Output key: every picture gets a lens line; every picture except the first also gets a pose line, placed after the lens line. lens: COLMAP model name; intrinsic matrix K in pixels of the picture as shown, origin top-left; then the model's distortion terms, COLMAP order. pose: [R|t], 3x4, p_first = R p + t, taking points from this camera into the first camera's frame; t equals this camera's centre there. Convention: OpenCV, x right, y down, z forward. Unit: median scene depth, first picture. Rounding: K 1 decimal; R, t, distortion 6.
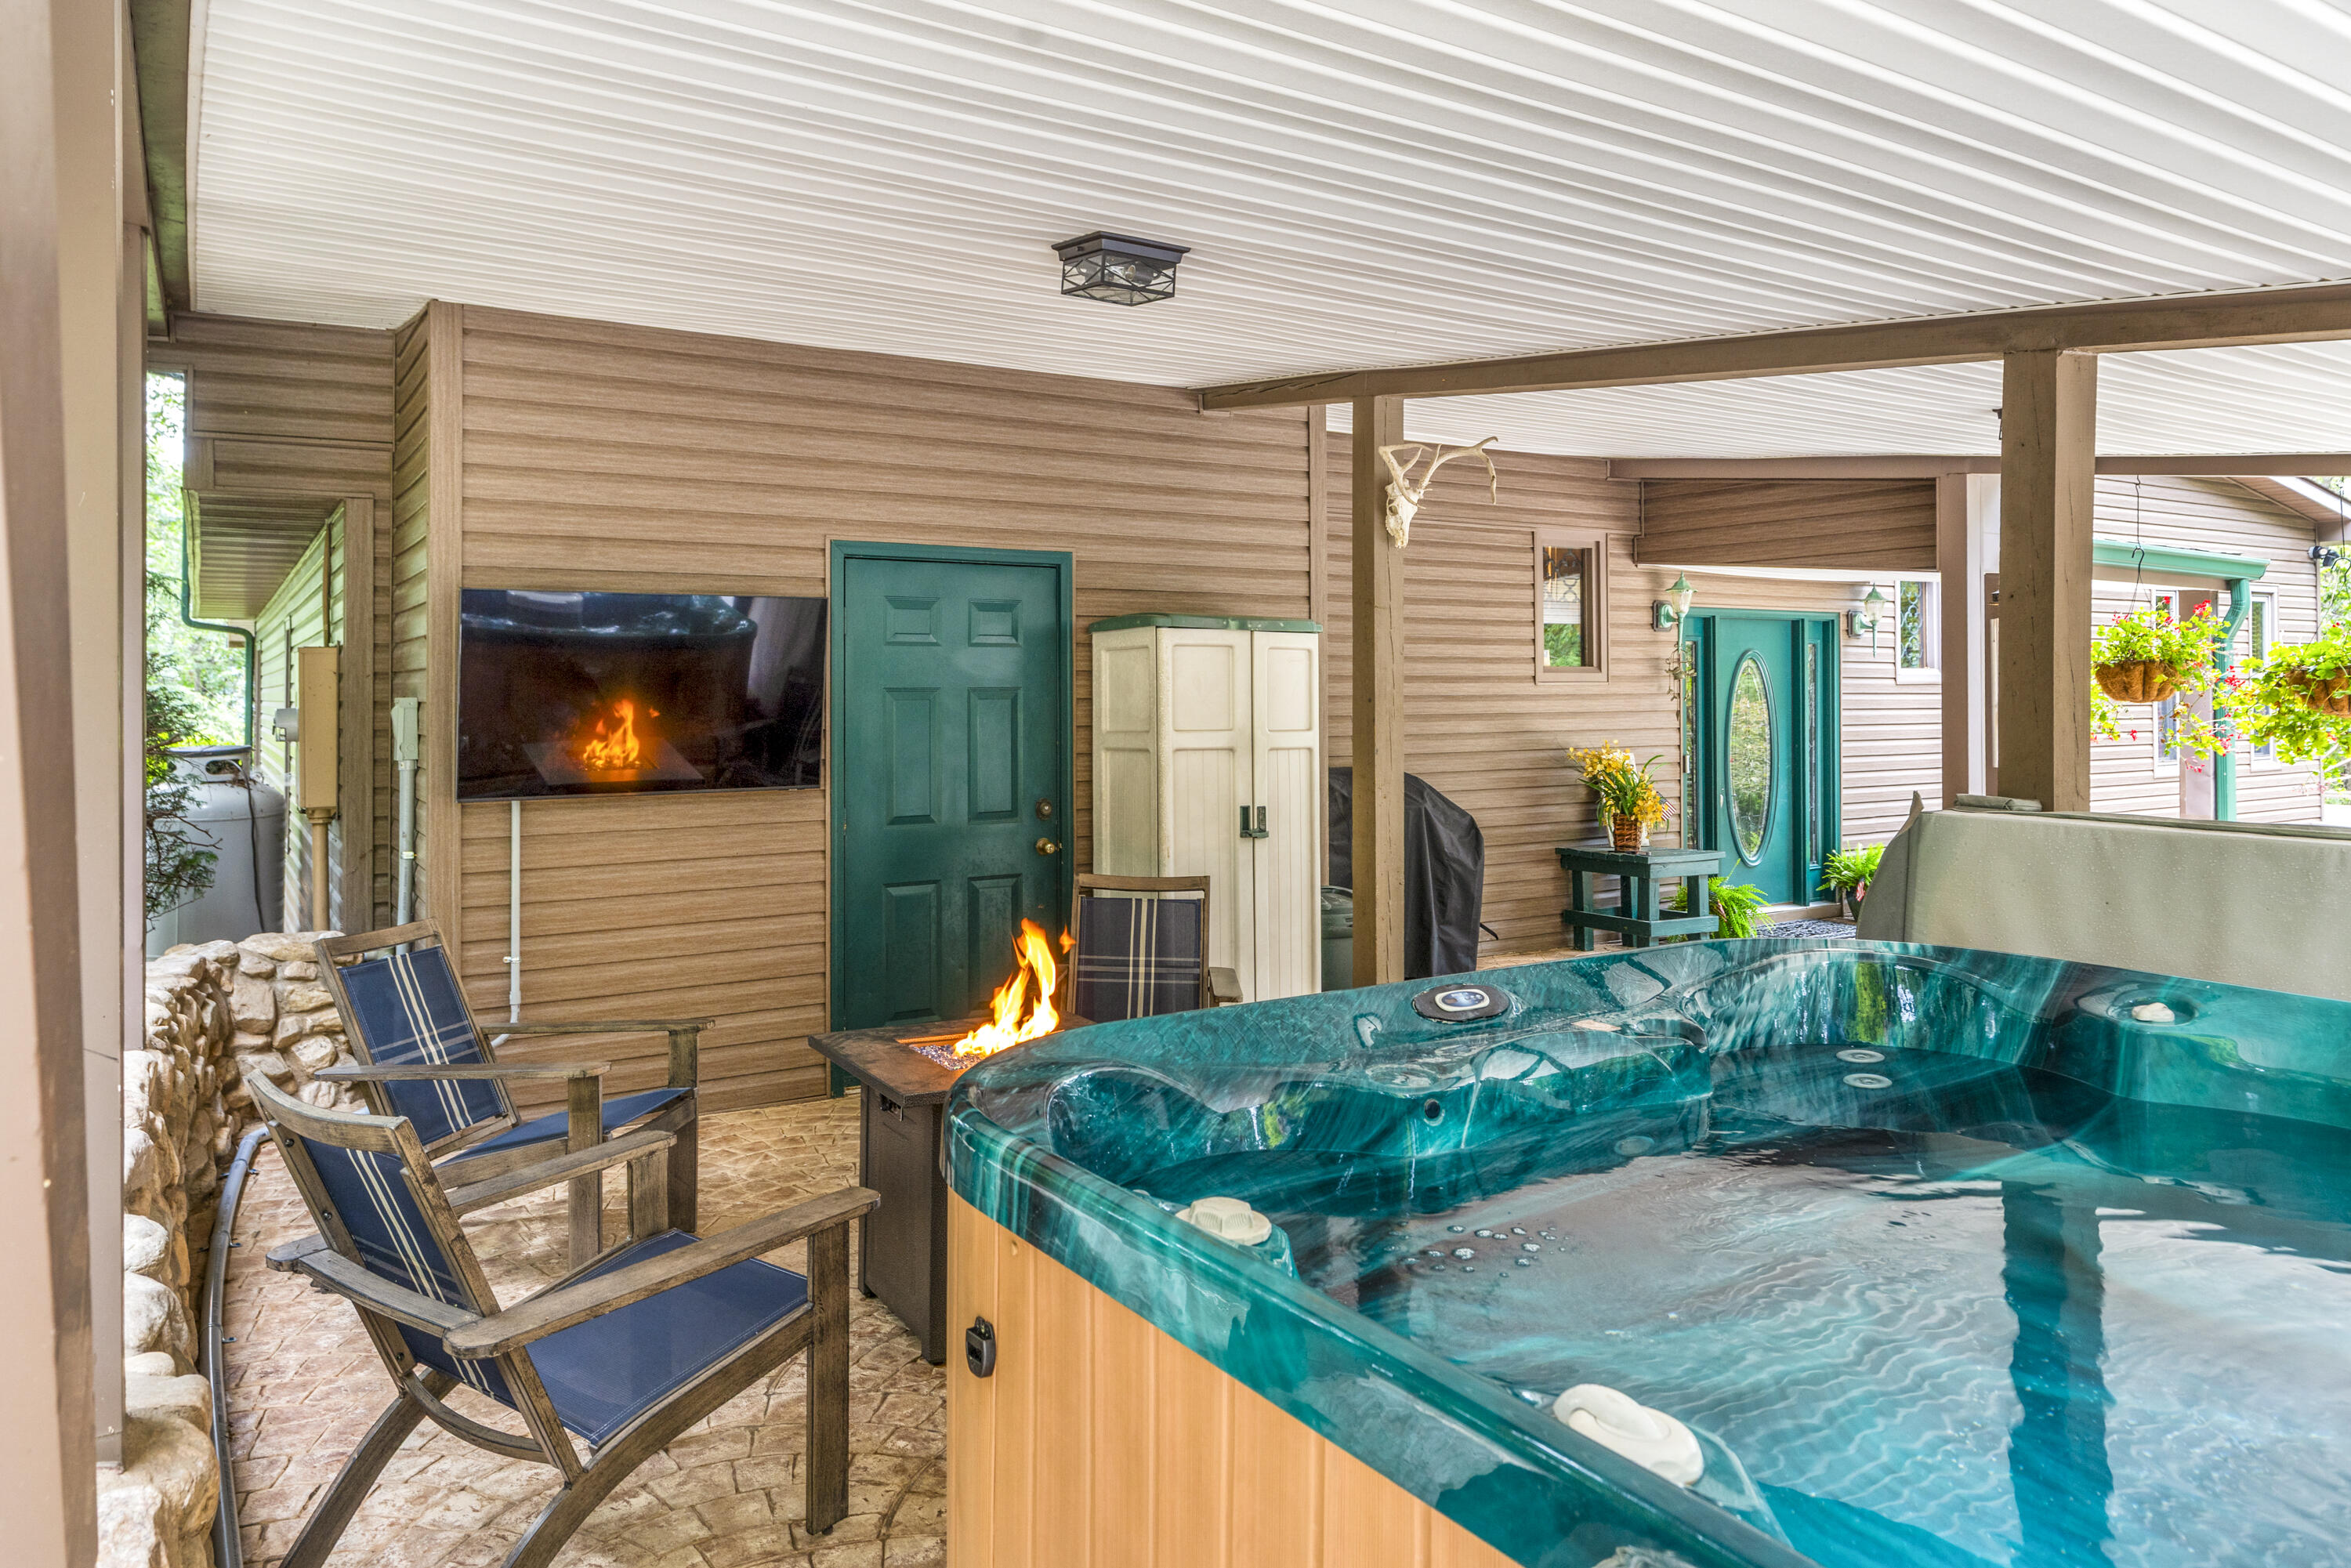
lens RADIAL K [[1532.0, 0, 1170.5], [0, 1532.0, 674.4], [0, 0, 1]] dist [-0.003381, -0.000576]
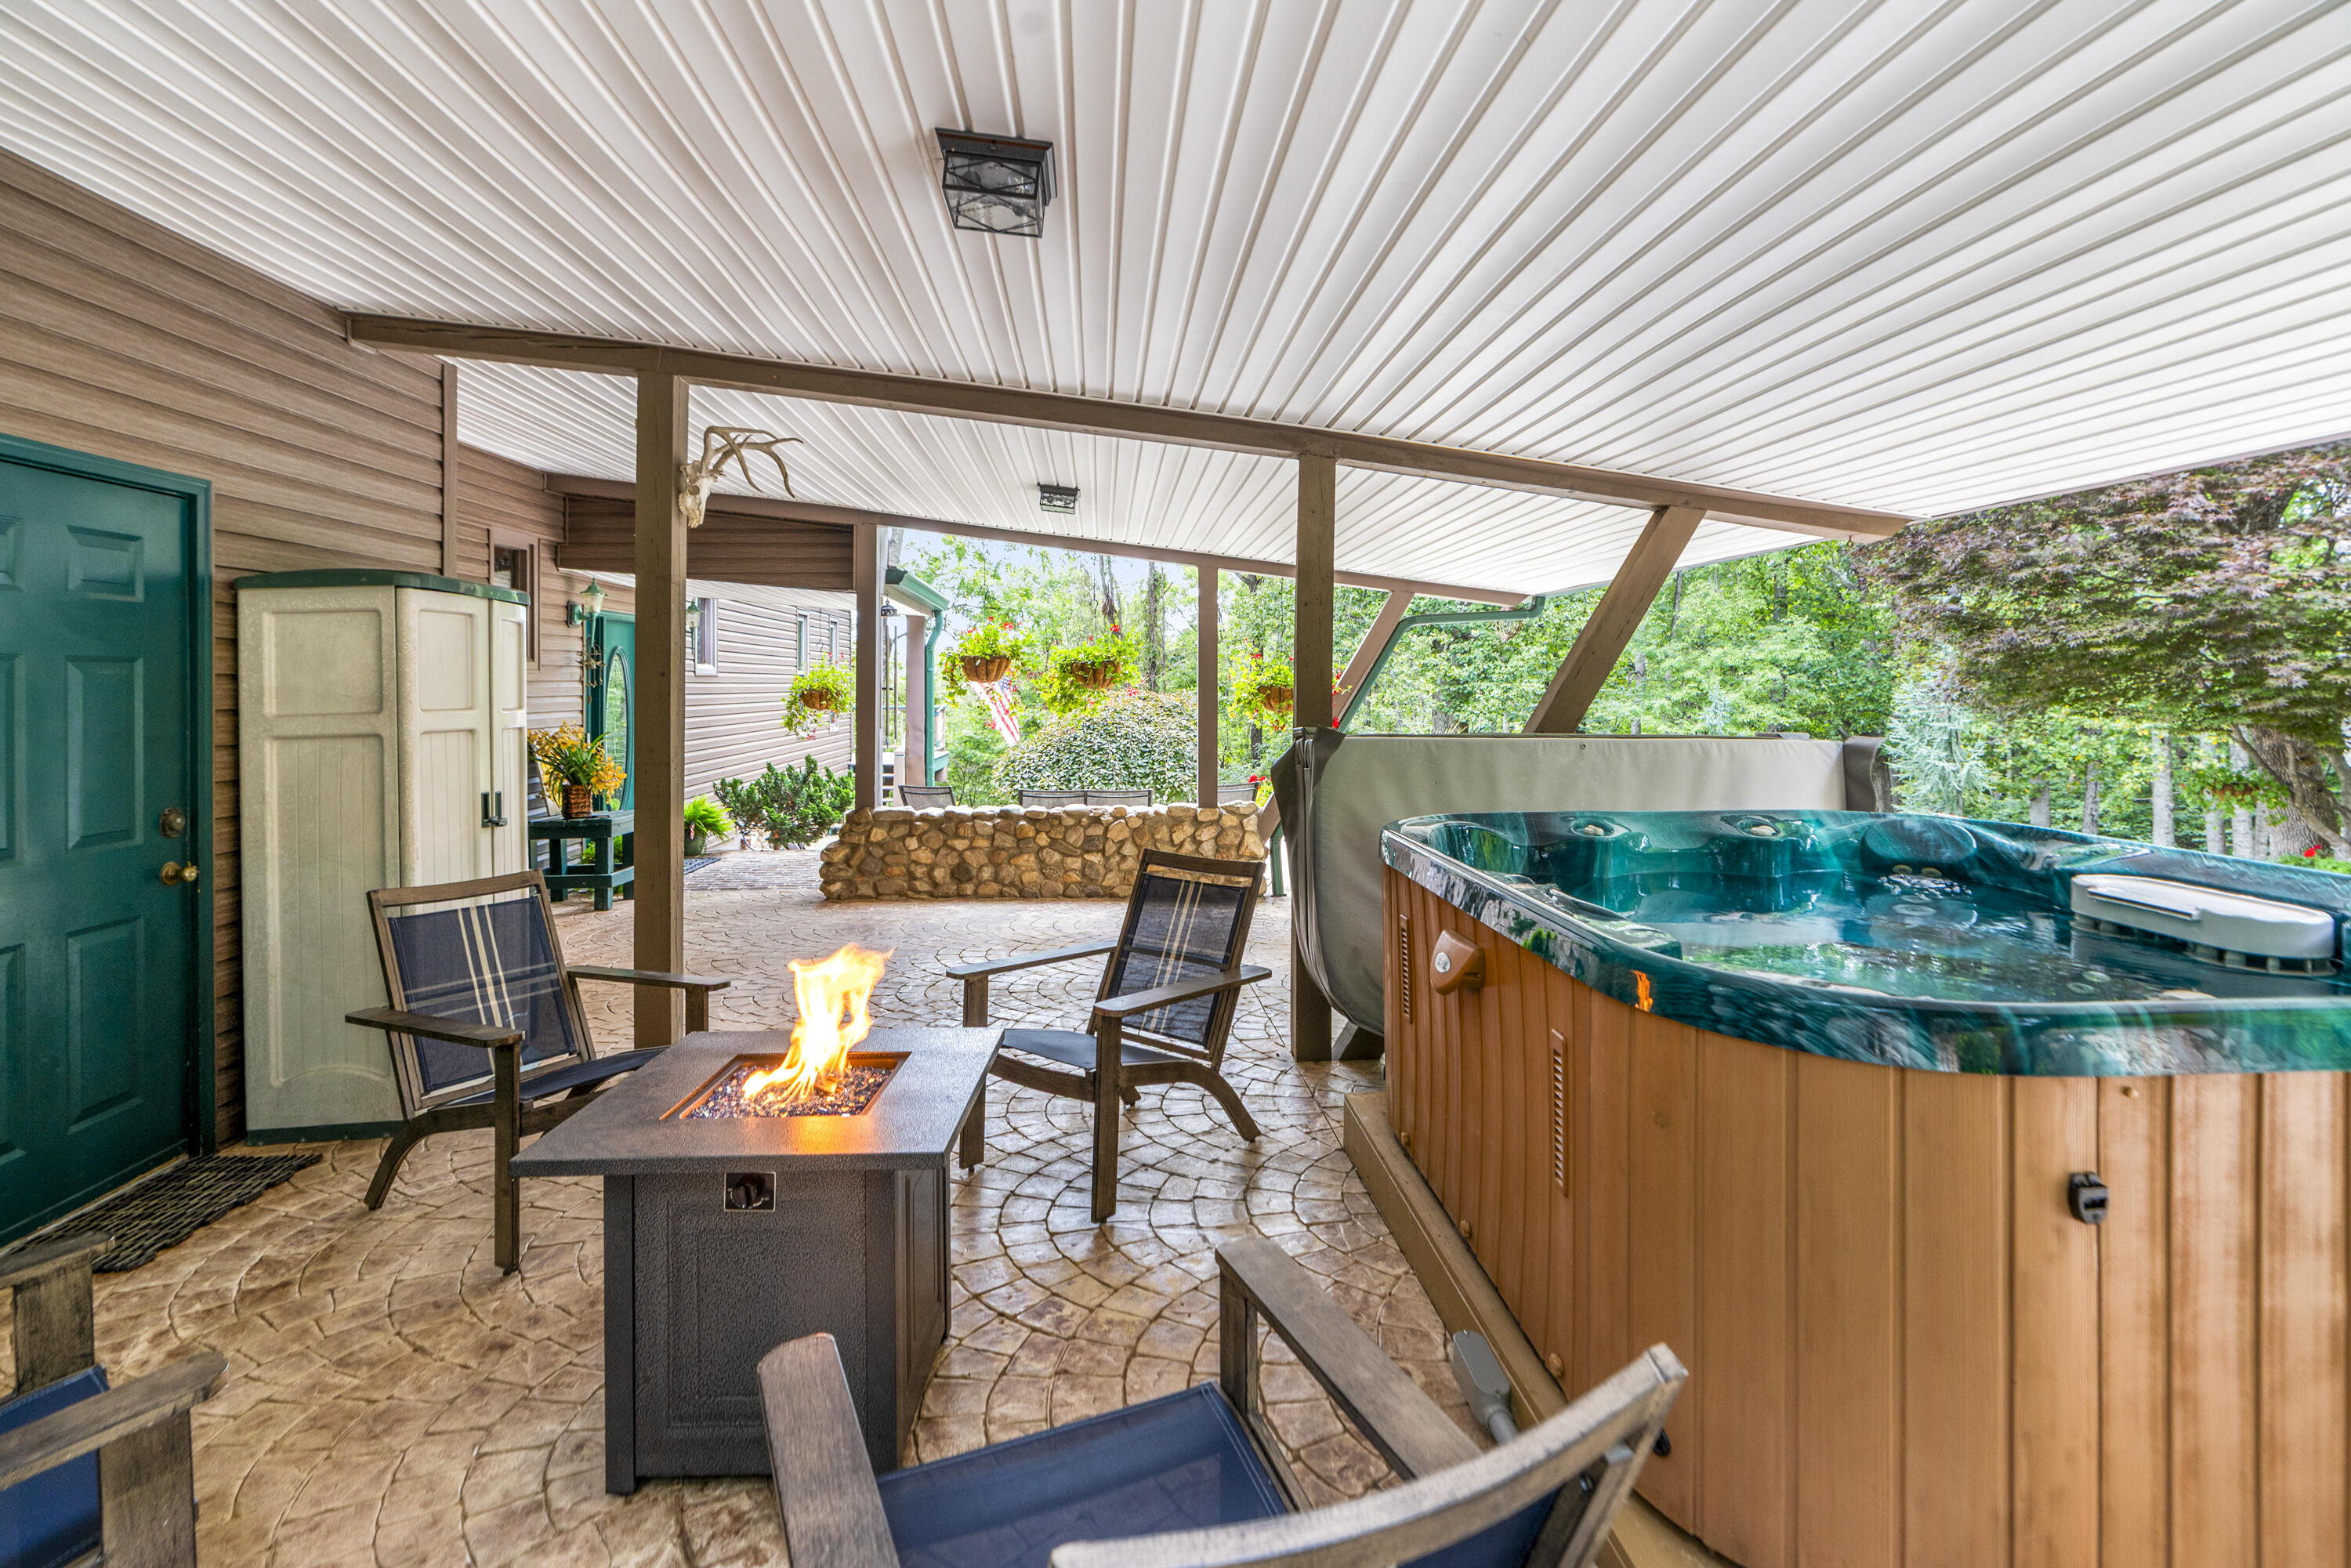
lens RADIAL K [[1084.1, 0, 1160.3], [0, 1084.1, 699.7], [0, 0, 1]] dist [0.001531, -0.000316]
pose [[0.492955, -0.014375, 0.869936, -0.300082], [-0.004777, 0.999804, 0.019228, 0.015665], [-0.870042, -0.013634, 0.492790, 0.321701]]
